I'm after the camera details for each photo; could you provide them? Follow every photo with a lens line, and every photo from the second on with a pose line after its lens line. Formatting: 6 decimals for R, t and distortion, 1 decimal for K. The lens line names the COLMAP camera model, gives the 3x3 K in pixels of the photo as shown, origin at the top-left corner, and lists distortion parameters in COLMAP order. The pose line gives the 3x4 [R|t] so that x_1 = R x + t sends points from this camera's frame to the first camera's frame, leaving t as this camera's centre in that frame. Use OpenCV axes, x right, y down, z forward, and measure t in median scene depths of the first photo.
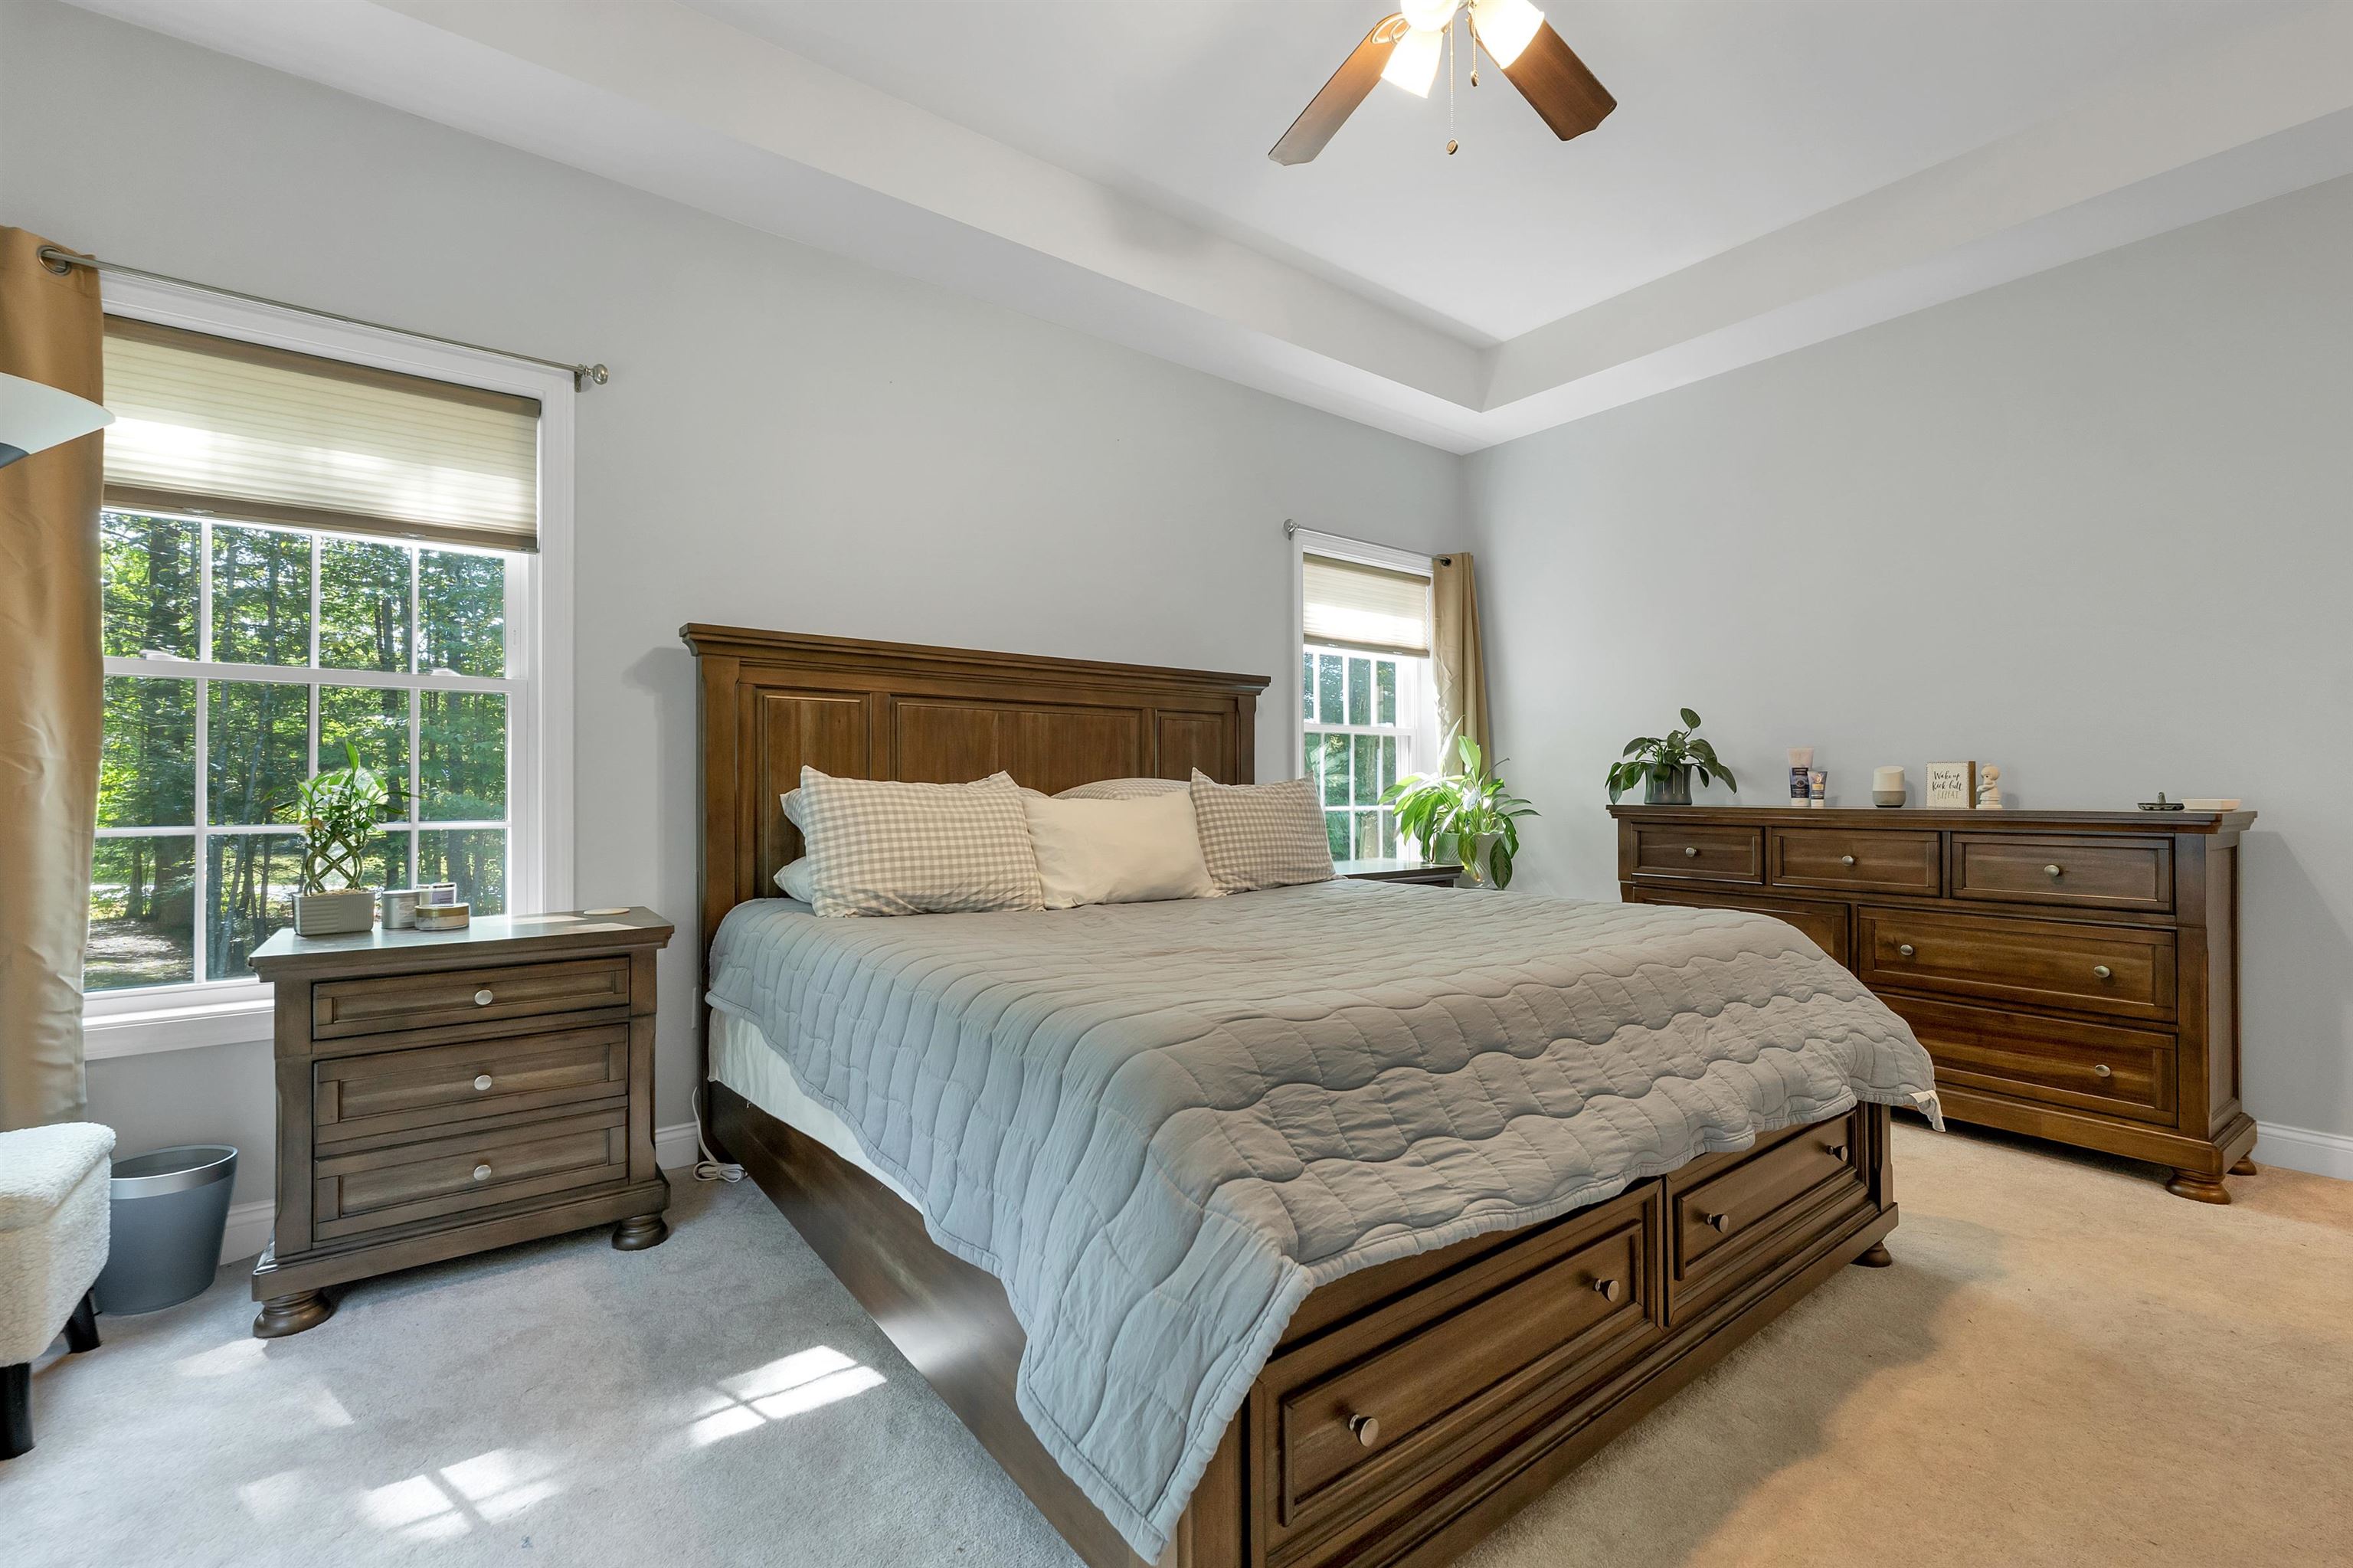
lens RADIAL K [[993.1, 0, 1176.5], [0, 993.1, 784.0], [0, 0, 1]] dist [-0.037243, -0.000021]
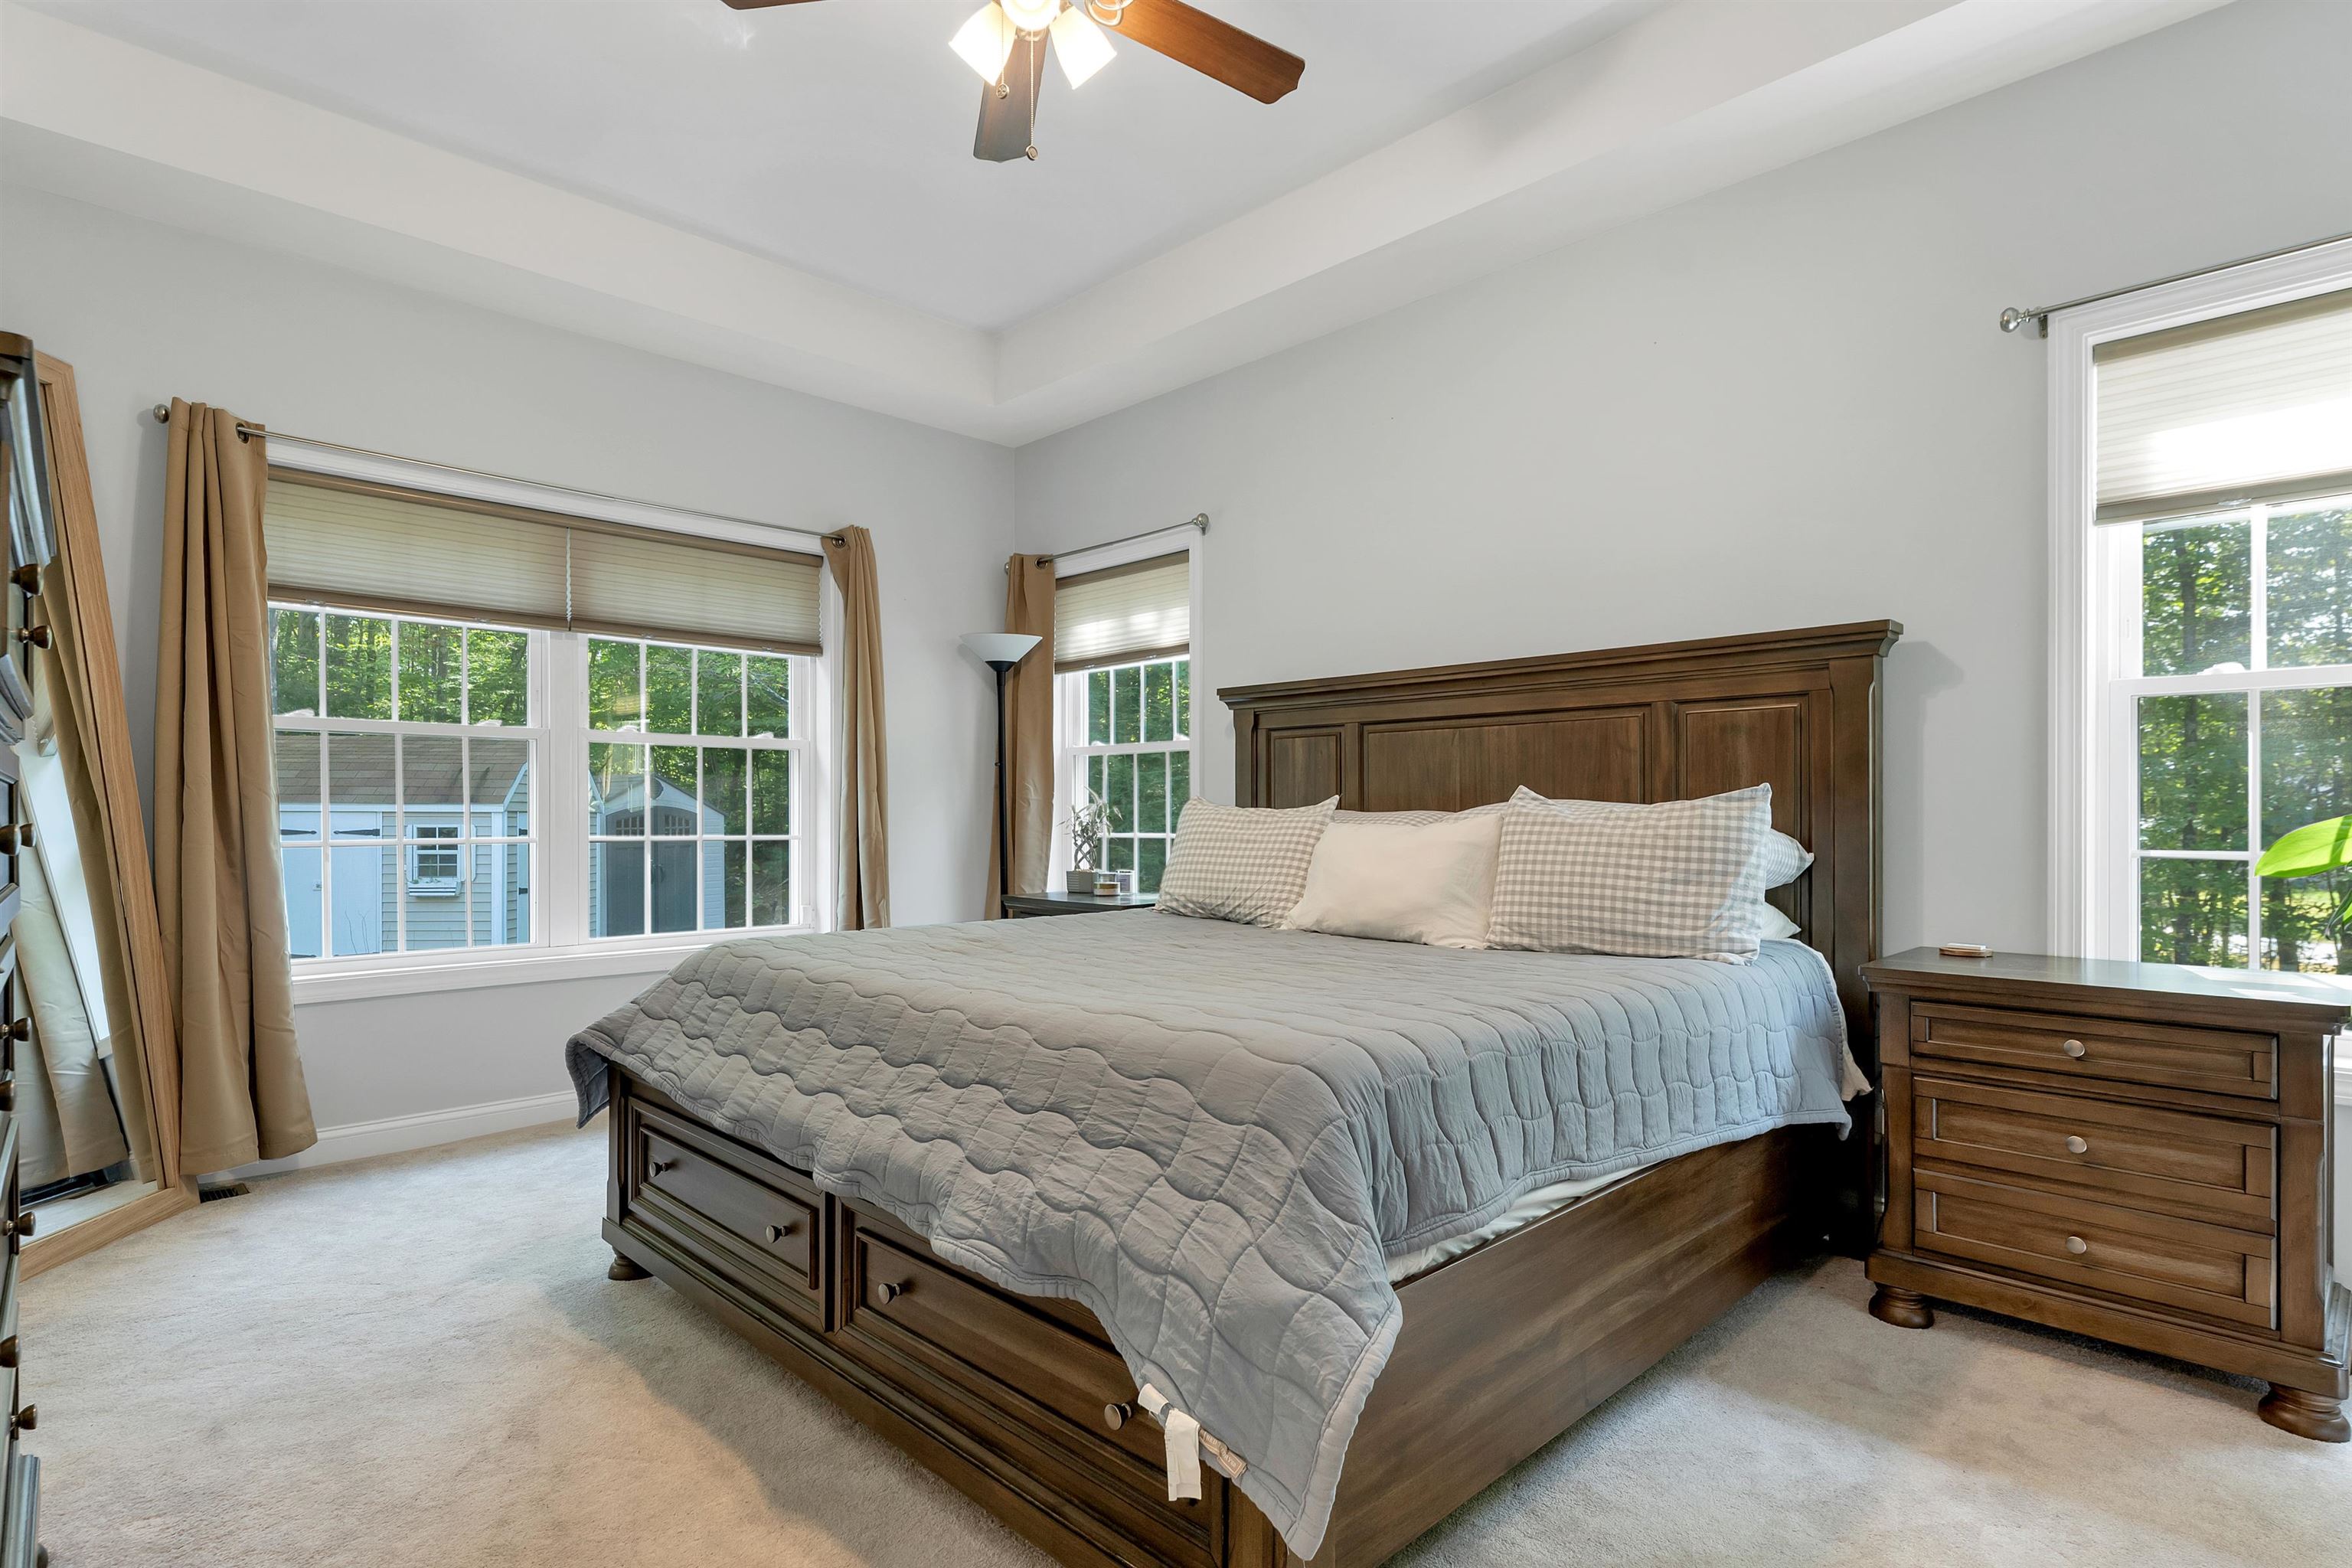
lens RADIAL K [[1167.7, 0, 1165.4], [0, 1167.7, 807.6], [0, 0, 1]] dist [0.002310, 0.000047]
pose [[0.137743, 0.003942, -0.990460, 1.026362], [0.018051, 0.999816, 0.006490, -0.013947], [0.990303, -0.018772, 0.137647, 0.669012]]
